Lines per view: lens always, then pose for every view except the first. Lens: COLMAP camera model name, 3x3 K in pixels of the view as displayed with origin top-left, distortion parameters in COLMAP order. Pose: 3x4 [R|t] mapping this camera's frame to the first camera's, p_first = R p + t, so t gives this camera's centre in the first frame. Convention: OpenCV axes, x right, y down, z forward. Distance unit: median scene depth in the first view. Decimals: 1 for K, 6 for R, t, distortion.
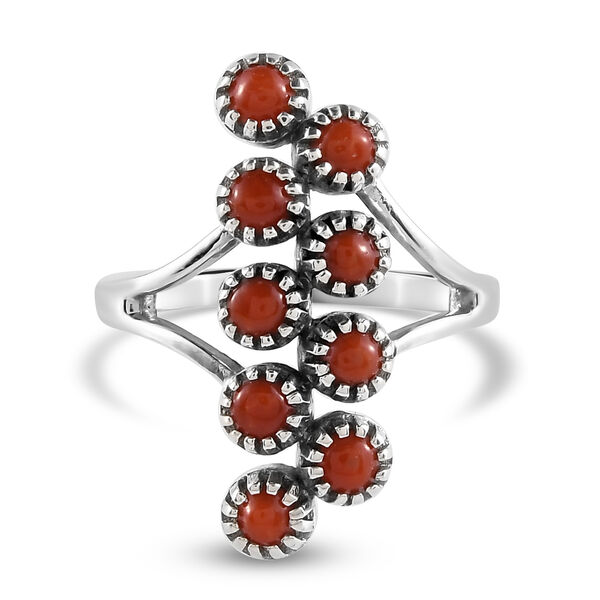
lens RADIAL K [[3381.1, 0, 299.9], [0, 3381.1, 300.0], [0, 0, 1]] dist [-0.246790, 0.000000]
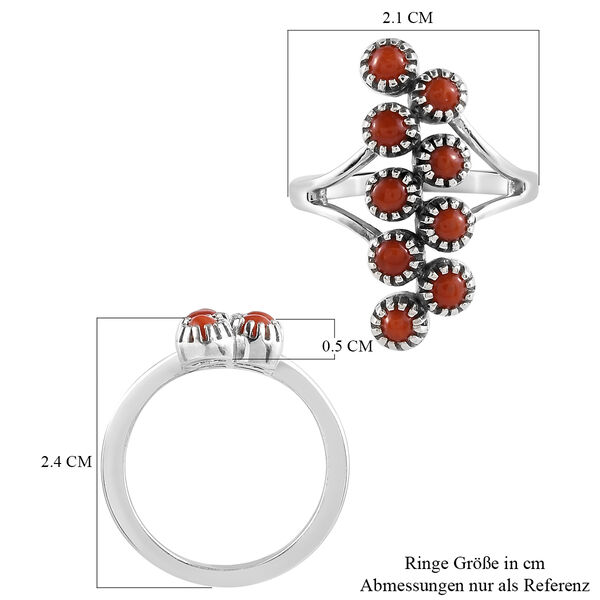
lens RADIAL K [[3381.1, 0, 300.0], [0, 3381.1, 300.0], [0, 0, 1]] dist [-0.246790, 0.000000]
pose [[0.999144, -0.027425, -0.030966, -0.006612], [0.028485, 0.999005, 0.034317, -0.004471], [0.029994, -0.035170, 0.998931, -0.621758]]
